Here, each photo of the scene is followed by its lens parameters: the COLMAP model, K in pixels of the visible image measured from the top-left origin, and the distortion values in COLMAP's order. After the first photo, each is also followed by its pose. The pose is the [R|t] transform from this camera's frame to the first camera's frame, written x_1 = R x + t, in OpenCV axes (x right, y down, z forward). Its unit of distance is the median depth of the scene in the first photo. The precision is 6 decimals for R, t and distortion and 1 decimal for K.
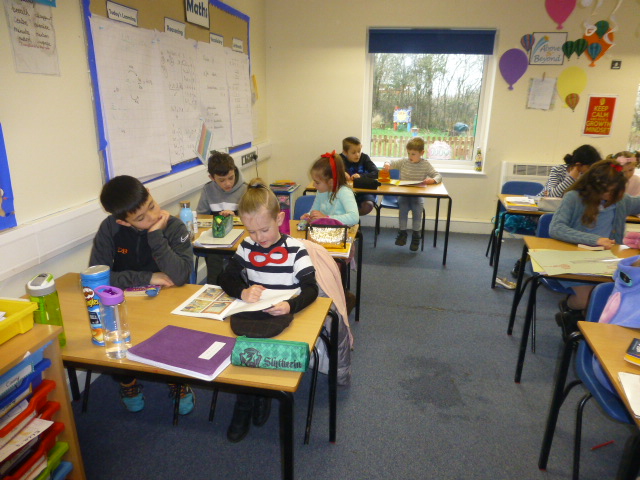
lens RADIAL K [[450.0, 0, 320.0], [0, 450.0, 240.0], [0, 0, 1]] dist [-0.010735, -0.007651]
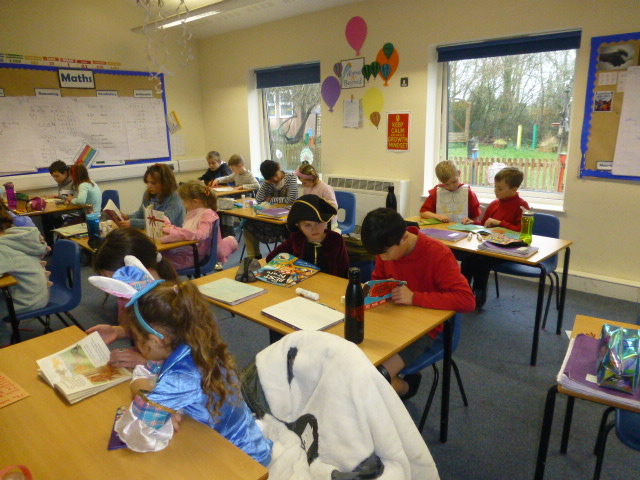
lens RADIAL K [[450.0, 0, 320.0], [0, 450.0, 240.0], [0, 0, 1]] dist [-0.010735, -0.007651]
pose [[0.850553, 0.094182, -0.517387, 1.048226], [-0.122791, 0.992205, -0.021247, 0.014802], [0.511353, 0.081602, 0.855488, 0.040491]]
